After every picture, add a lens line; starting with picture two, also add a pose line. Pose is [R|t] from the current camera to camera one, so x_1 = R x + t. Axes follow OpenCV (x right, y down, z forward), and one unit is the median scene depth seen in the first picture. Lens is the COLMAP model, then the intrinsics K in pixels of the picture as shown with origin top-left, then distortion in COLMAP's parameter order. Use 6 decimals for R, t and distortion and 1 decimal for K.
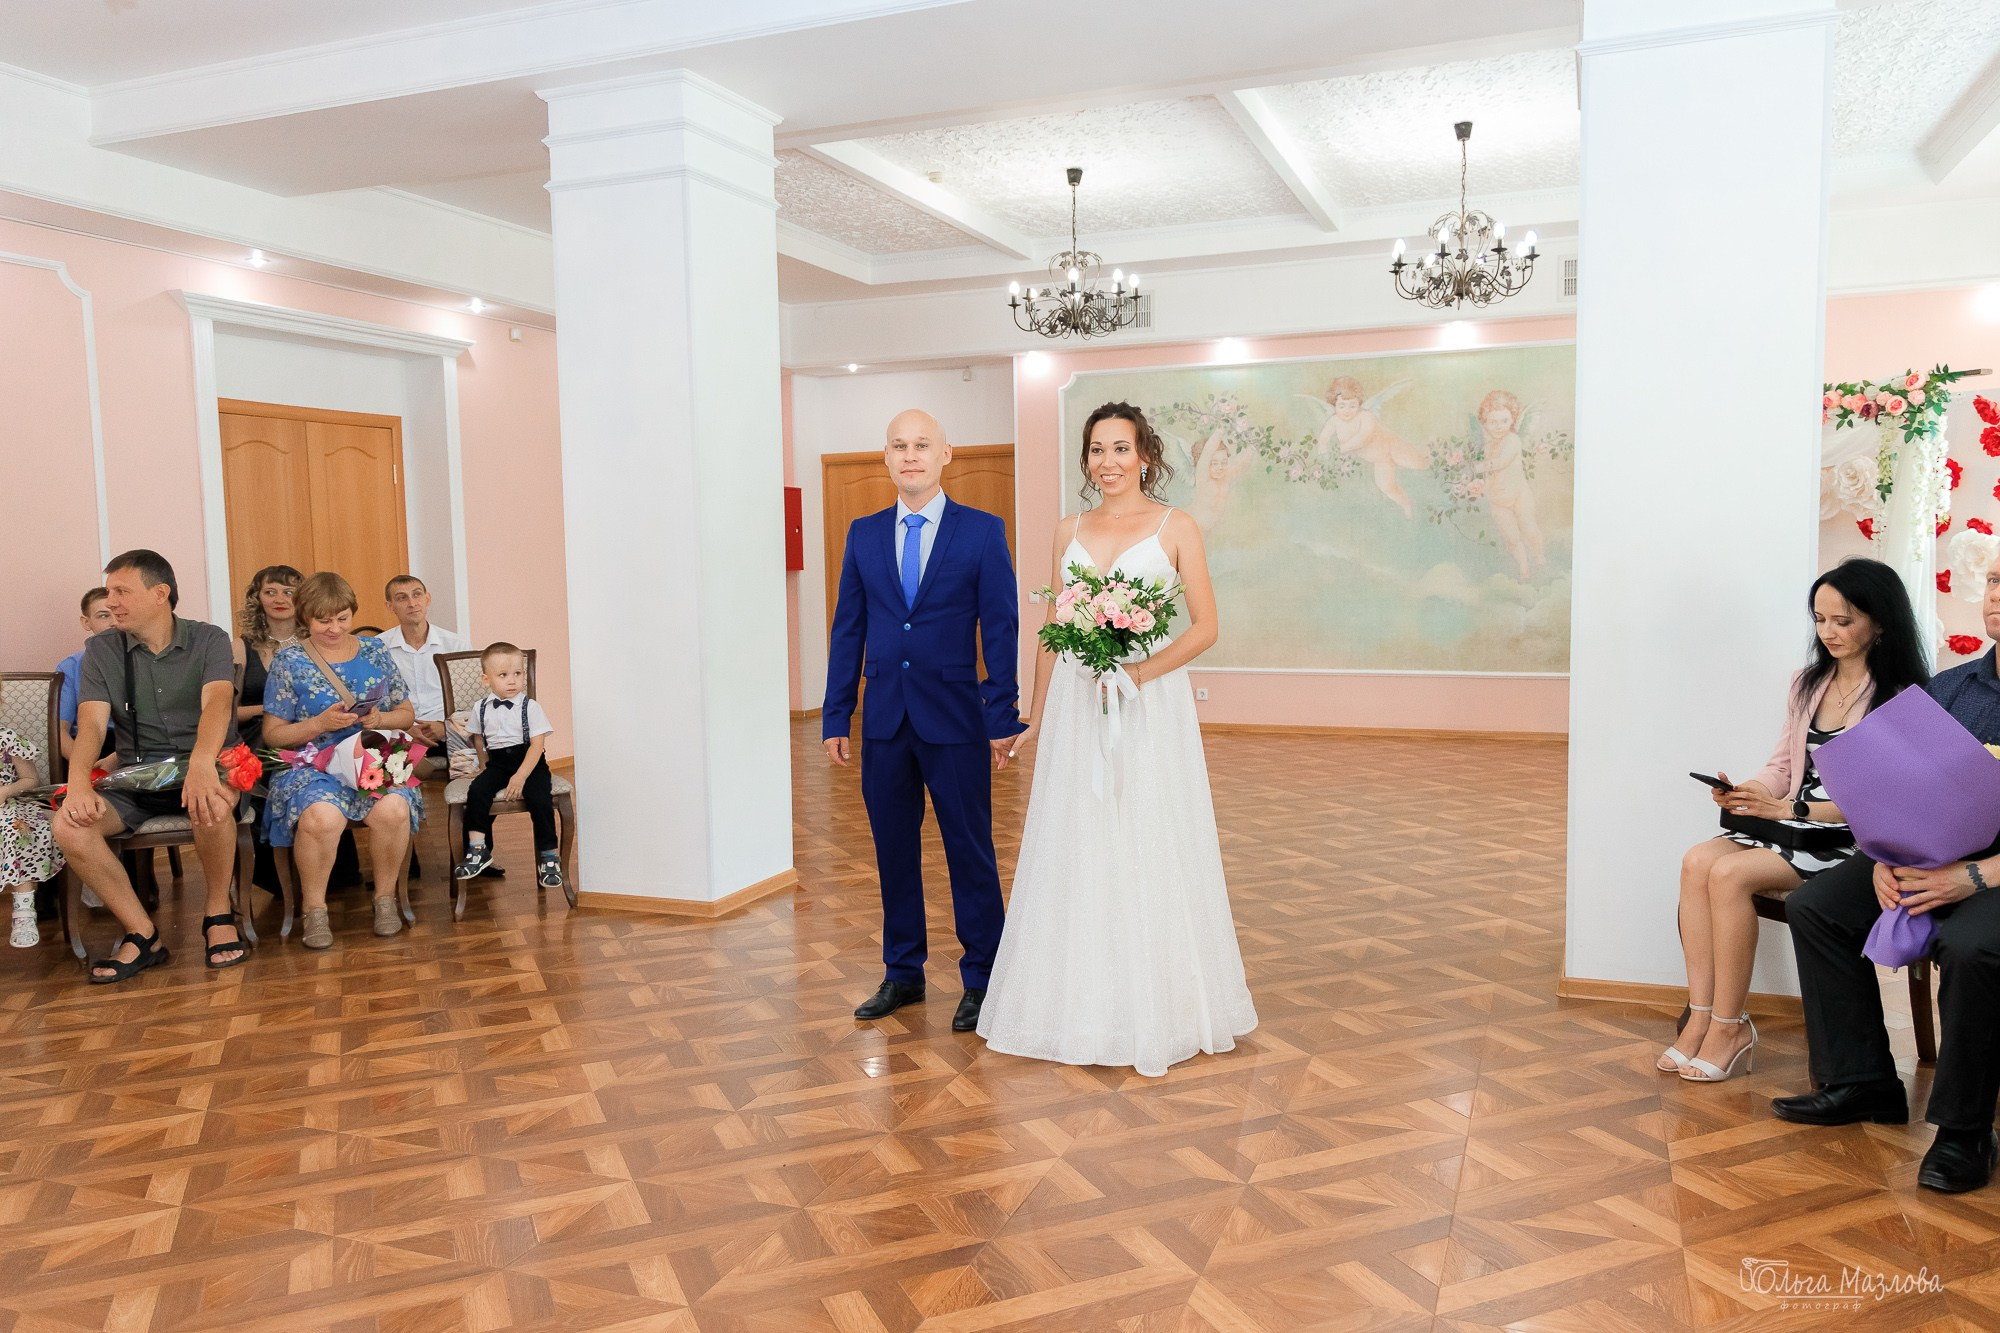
lens RADIAL K [[1459.1, 0, 1007.5], [0, 1459.1, 667.5], [0, 0, 1]] dist [0.009770, -0.001956]
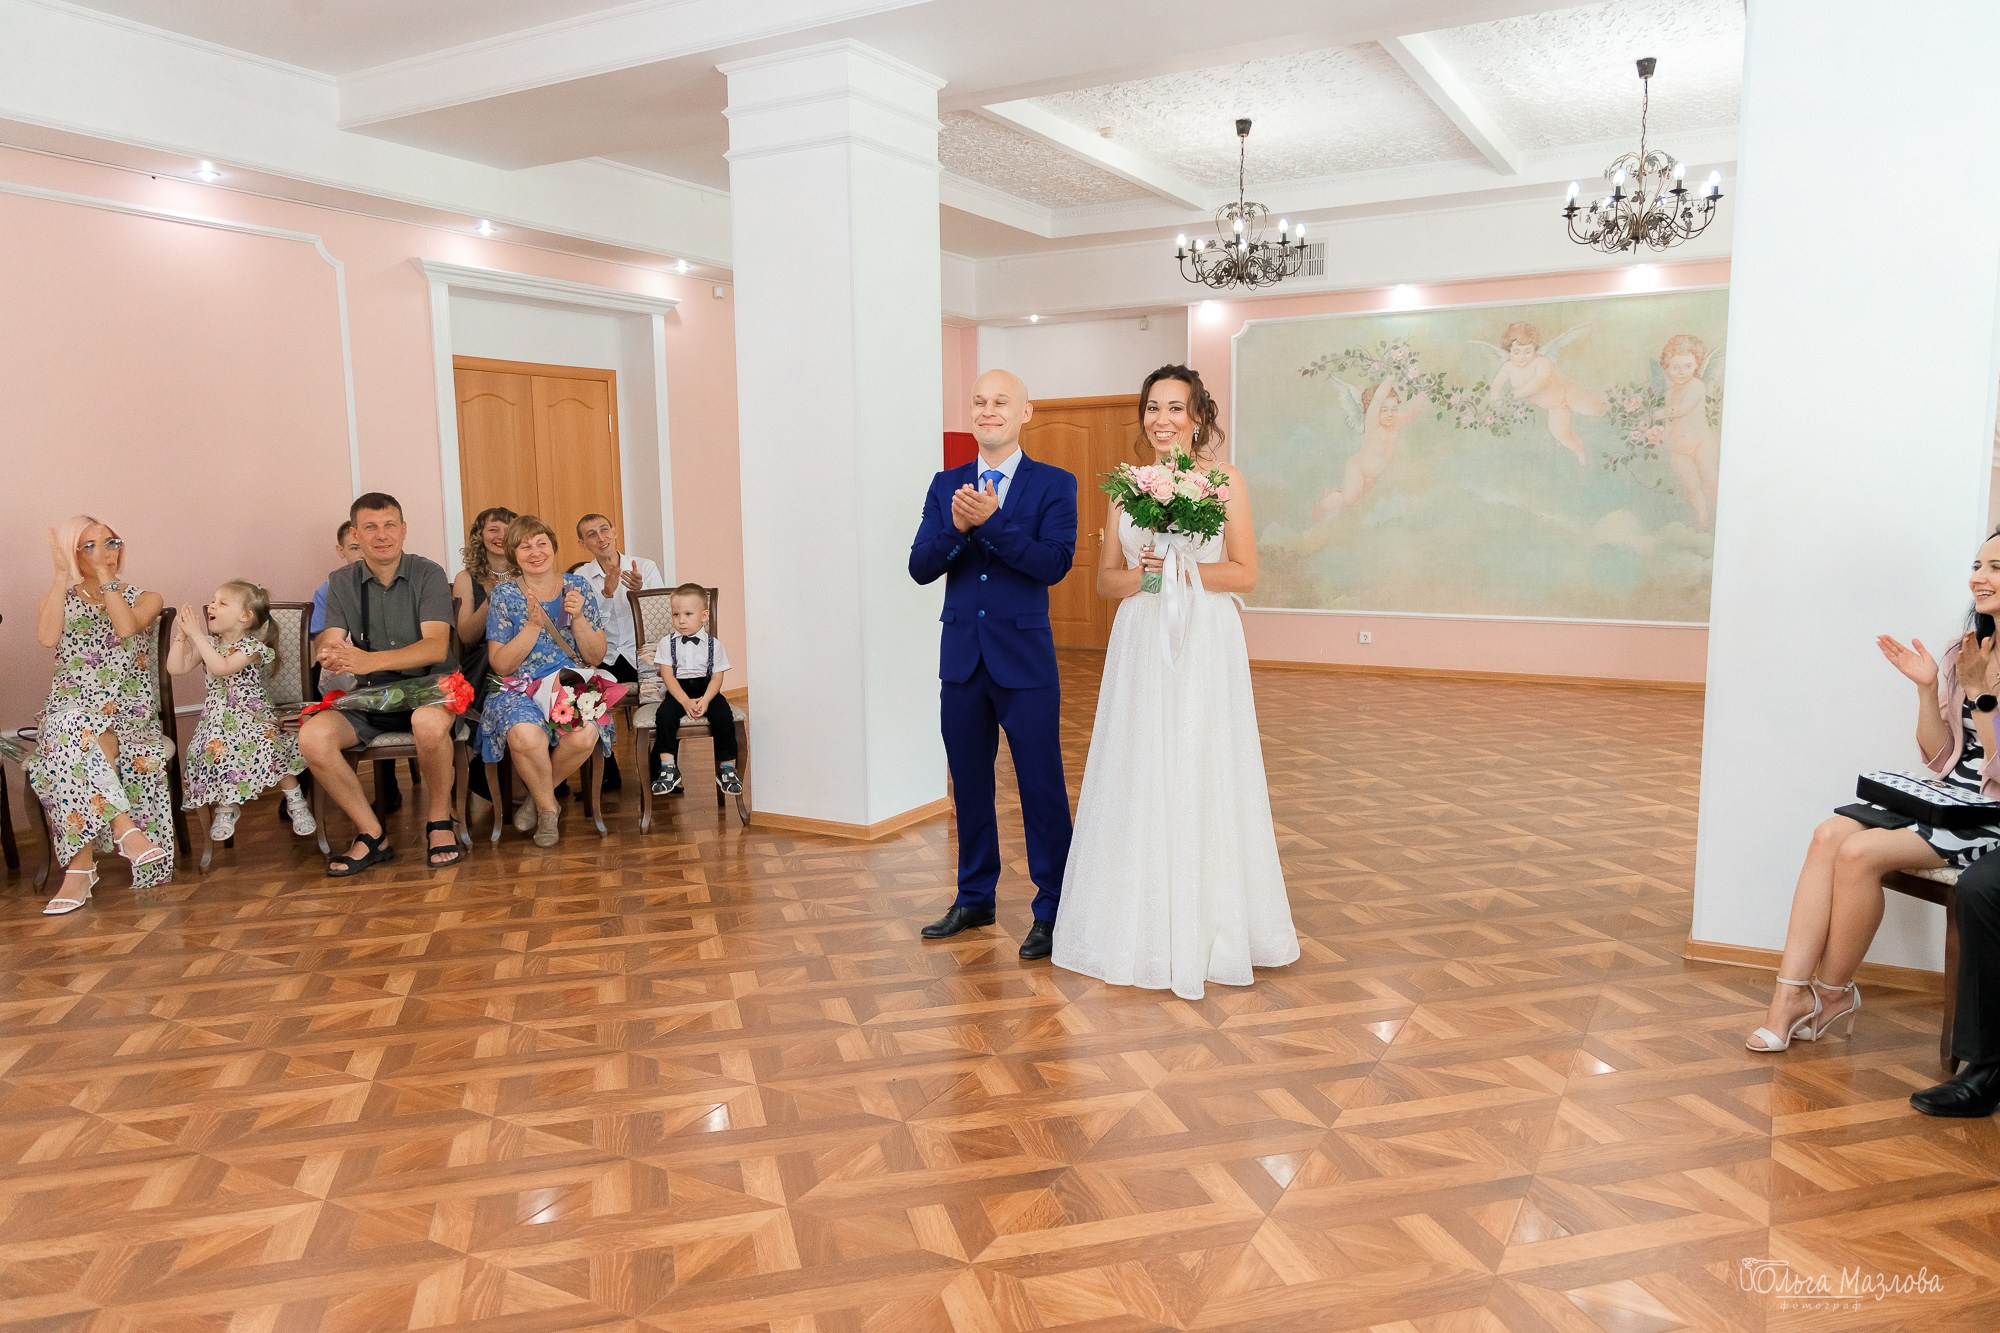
lens RADIAL K [[1379.8, 0, 1003.6], [0, 1379.8, 667.9], [0, 0, 1]] dist [0.010145, -0.001903]
pose [[0.989776, 0.024029, -0.140589, 0.037993], [-0.017140, 0.998602, 0.050003, -0.008940], [0.141594, -0.047082, 0.988805, 0.011532]]
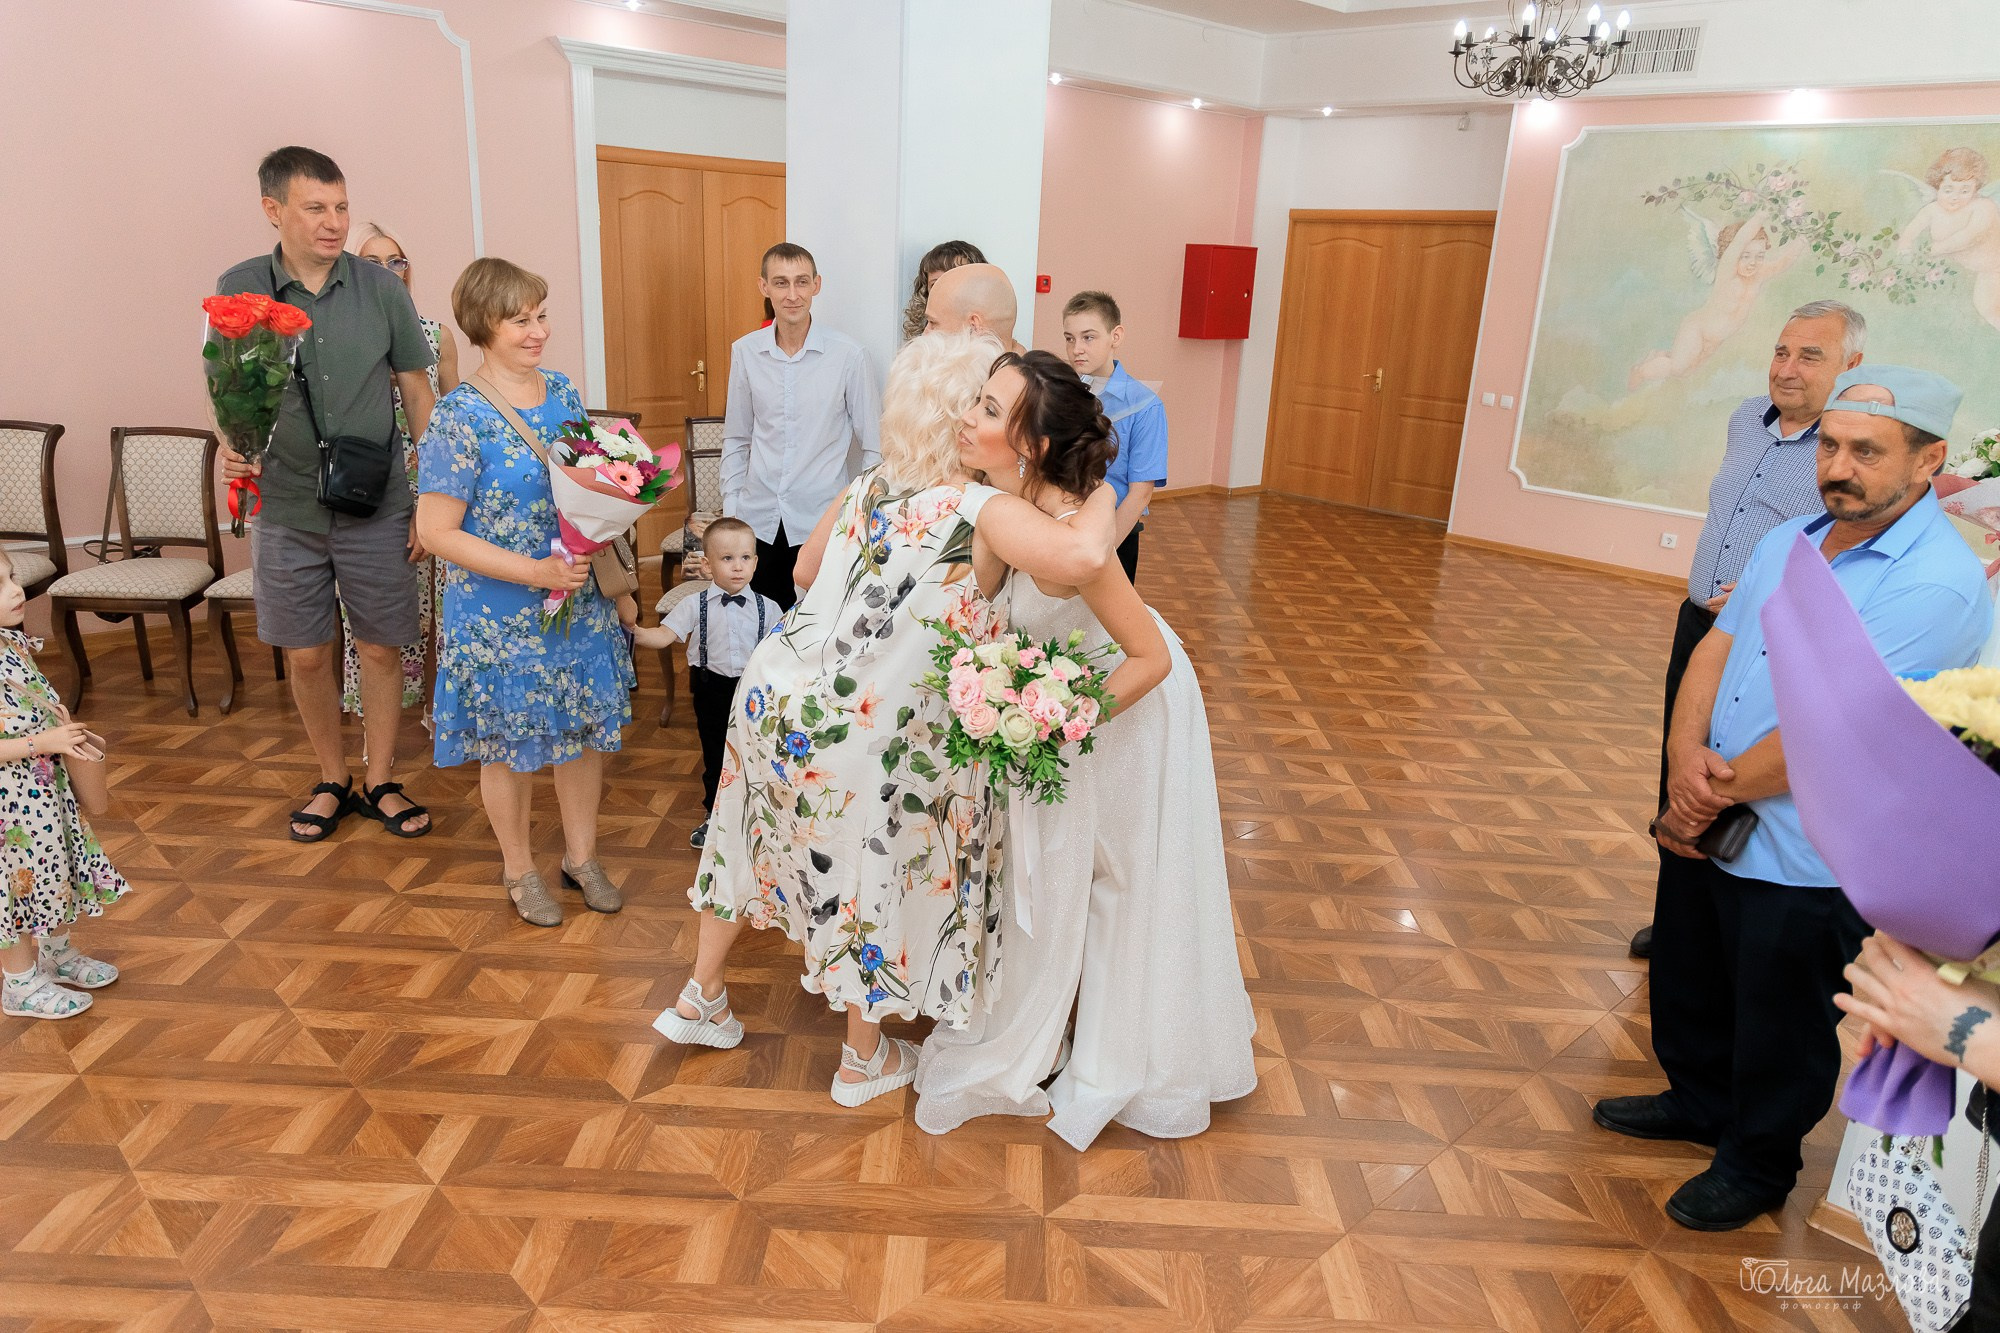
lens RADIAL K [[1354.9, 0, 1002.9], [0, 1354.9, 671.0], [0, 0, 1]] dist [0.008752, -0.000232]
pose [[0.908828, 0.183484, -0.374653, 0.183891], [-0.099131, 0.967343, 0.233281, -0.107206], [0.405221, -0.174873, 0.897338, 0.266589]]
